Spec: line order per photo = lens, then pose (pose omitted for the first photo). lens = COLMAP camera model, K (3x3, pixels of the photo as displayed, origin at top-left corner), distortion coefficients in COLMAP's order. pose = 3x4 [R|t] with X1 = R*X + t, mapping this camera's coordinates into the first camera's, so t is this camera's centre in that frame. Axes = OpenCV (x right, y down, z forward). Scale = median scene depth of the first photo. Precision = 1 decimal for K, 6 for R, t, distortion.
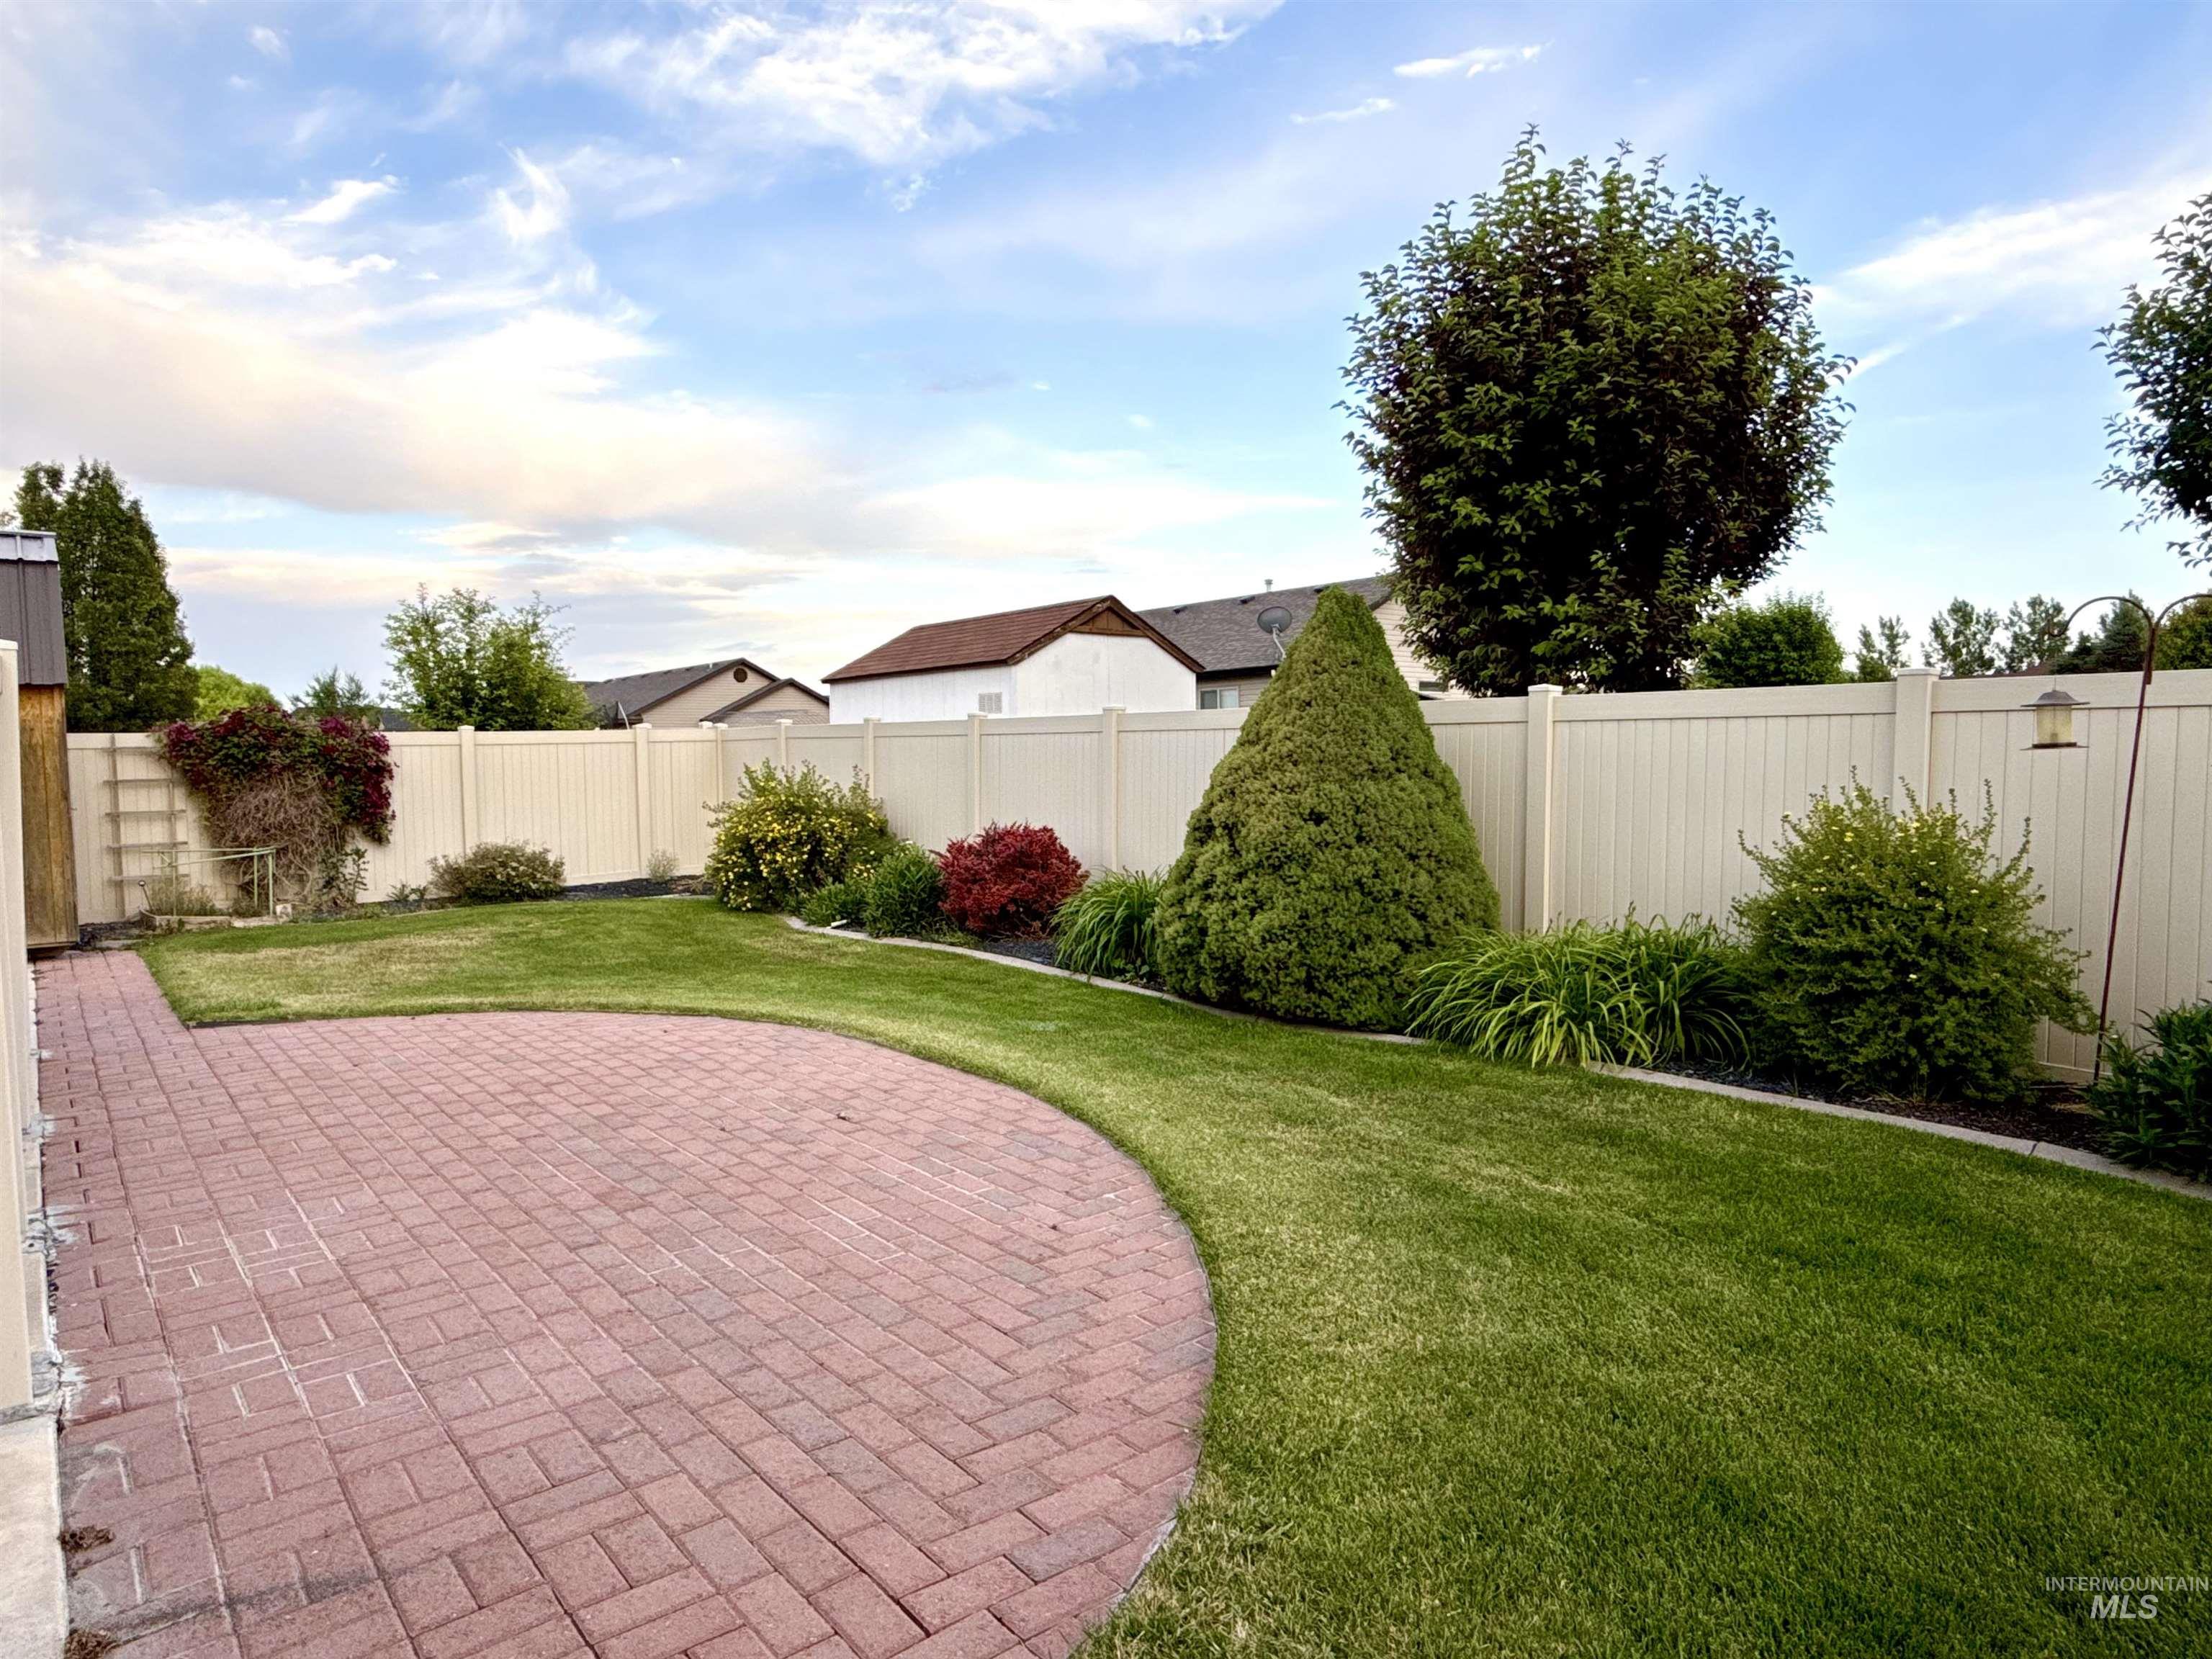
lens RADIAL K [[1292.5, 0, 1106.0], [0, 1292.5, 829.5], [0, 0, 1]] dist [-0.003880, -0.002281]
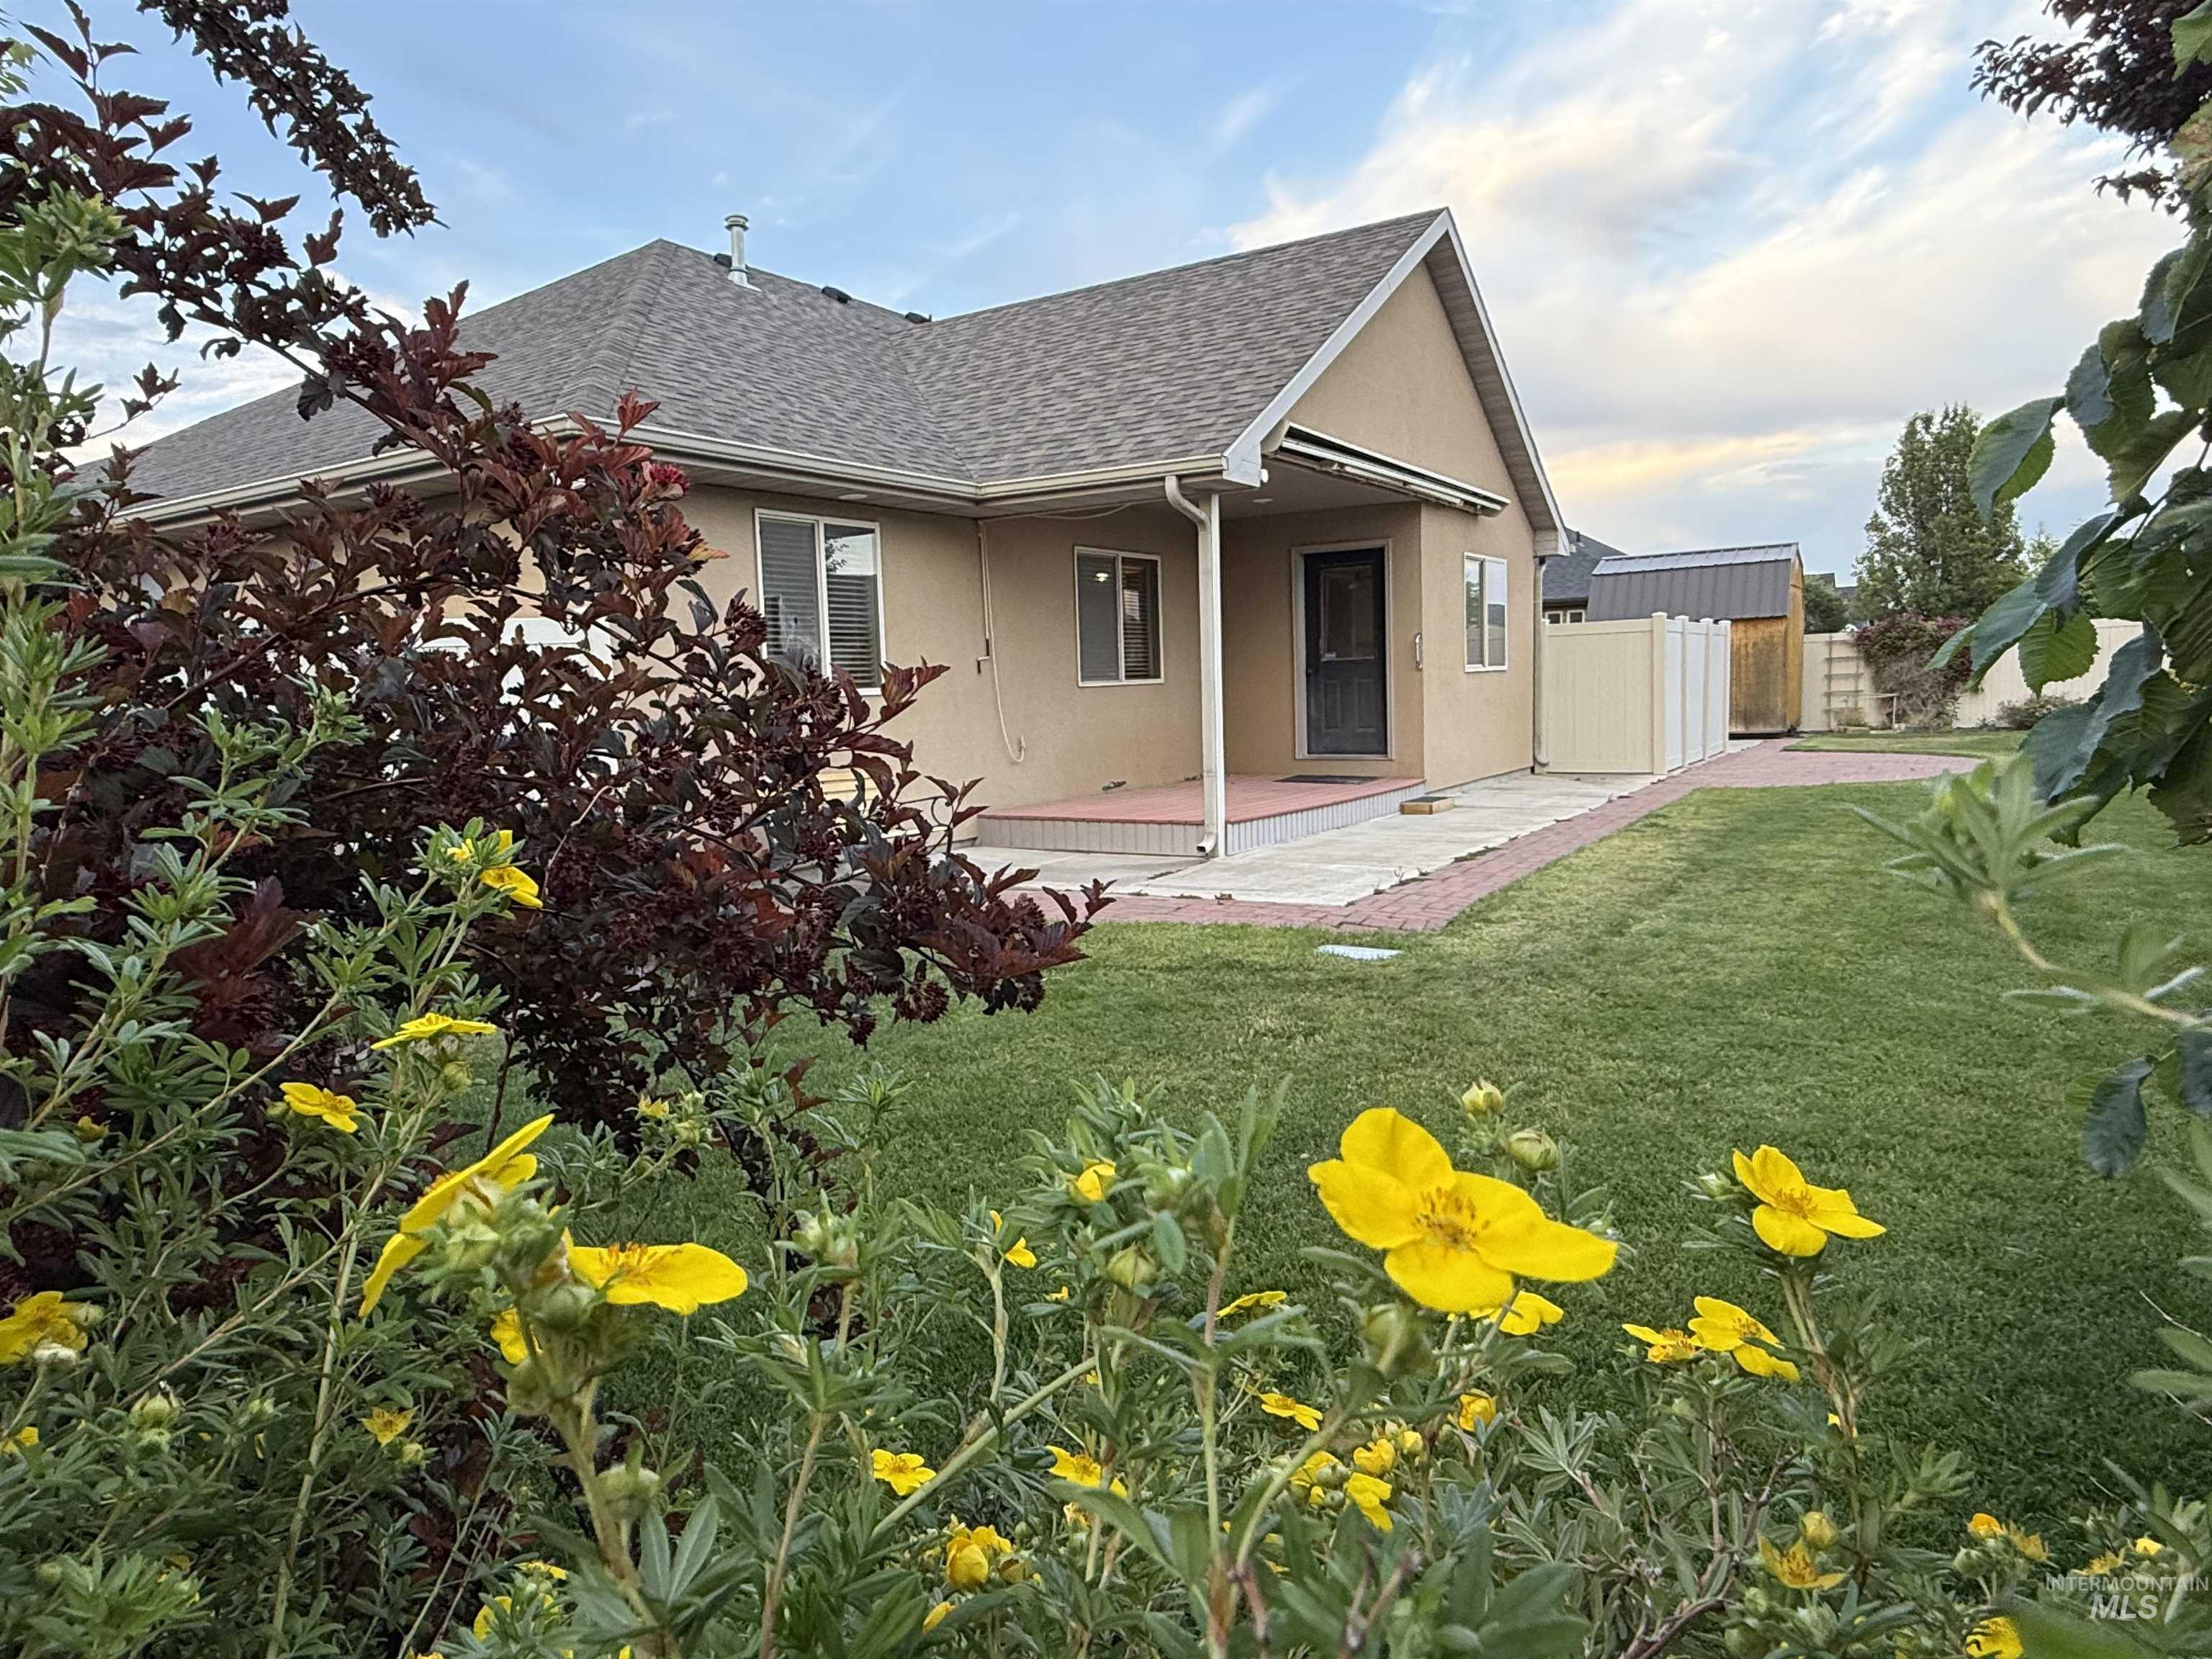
lens RADIAL K [[1334.8, 0, 1106.0], [0, 1334.8, 829.5], [0, 0, 1]] dist [0.004274, 0.000421]
pose [[0.297675, 0.104056, -0.948979, 0.753499], [-0.016951, 0.994461, 0.103726, 0.025439], [0.954517, -0.014791, 0.297790, -0.575485]]
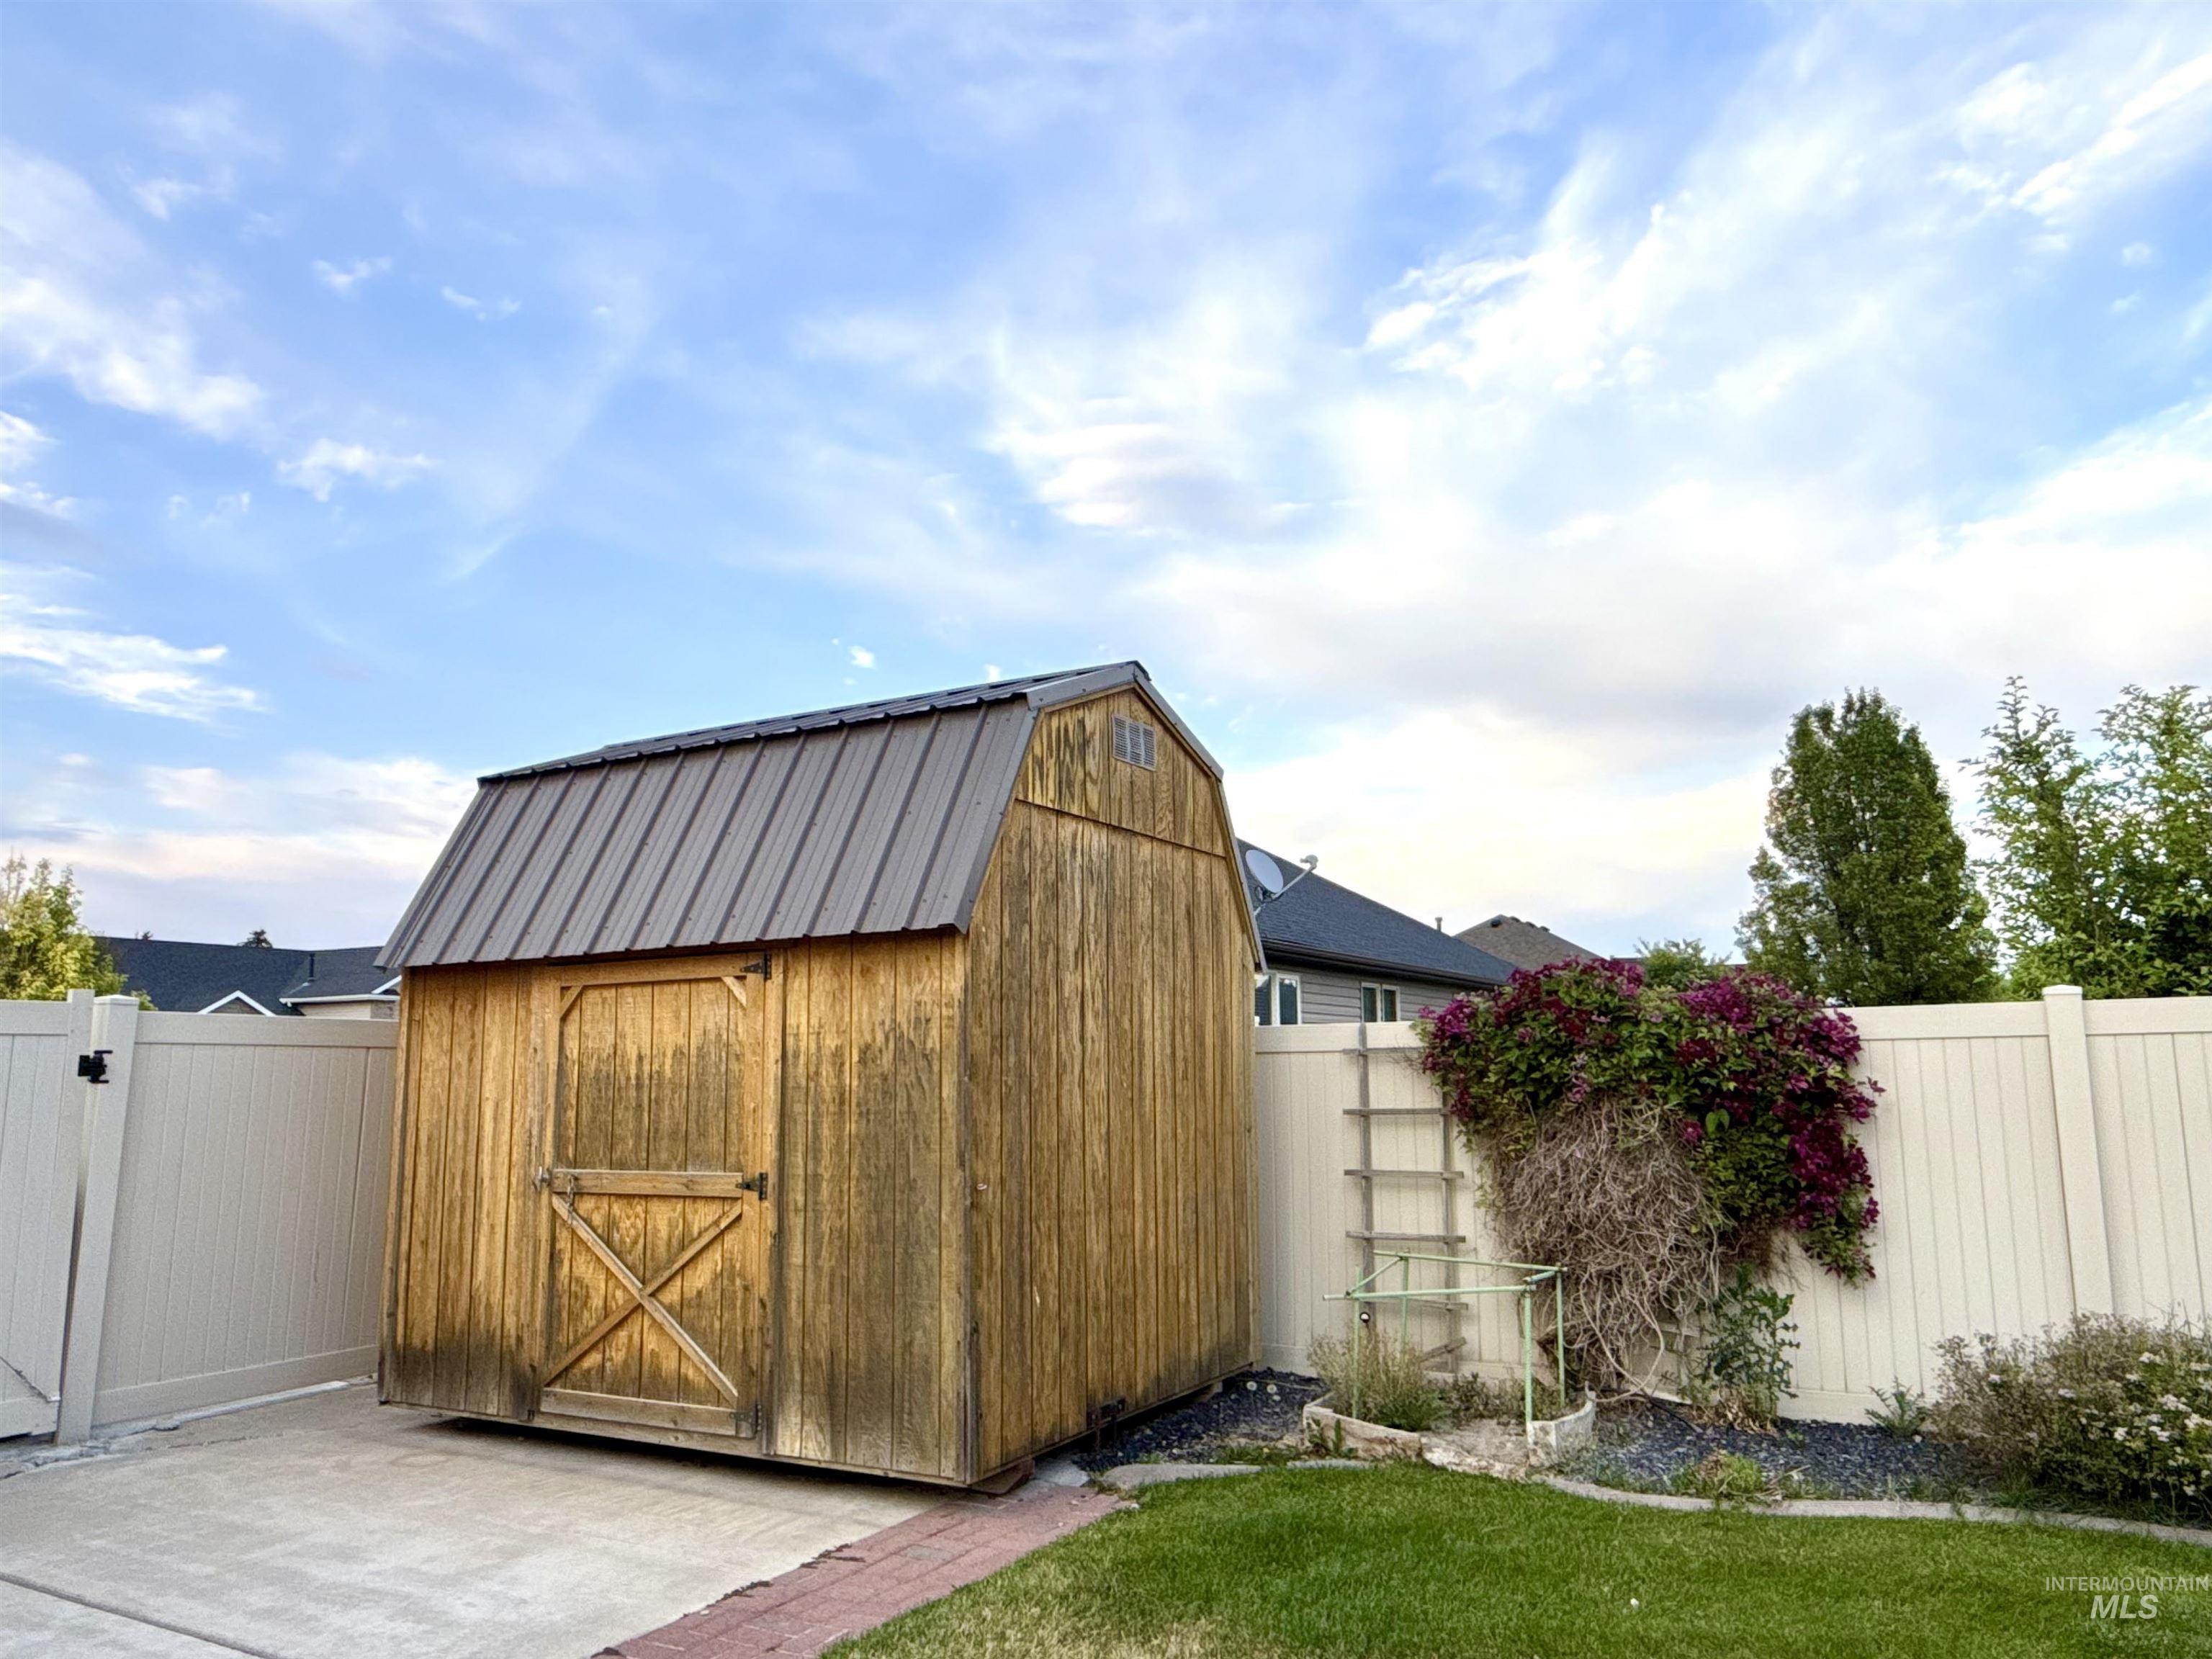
lens RADIAL K [[1537.7, 0, 1106.0], [0, 1537.7, 829.5], [0, 0, 1]] dist [0.002158, -0.001289]
pose [[0.365766, -0.132867, -0.921174, -0.175922], [-0.047837, 0.985765, -0.161178, -0.040200], [0.929477, 0.103020, 0.354203, 0.589780]]
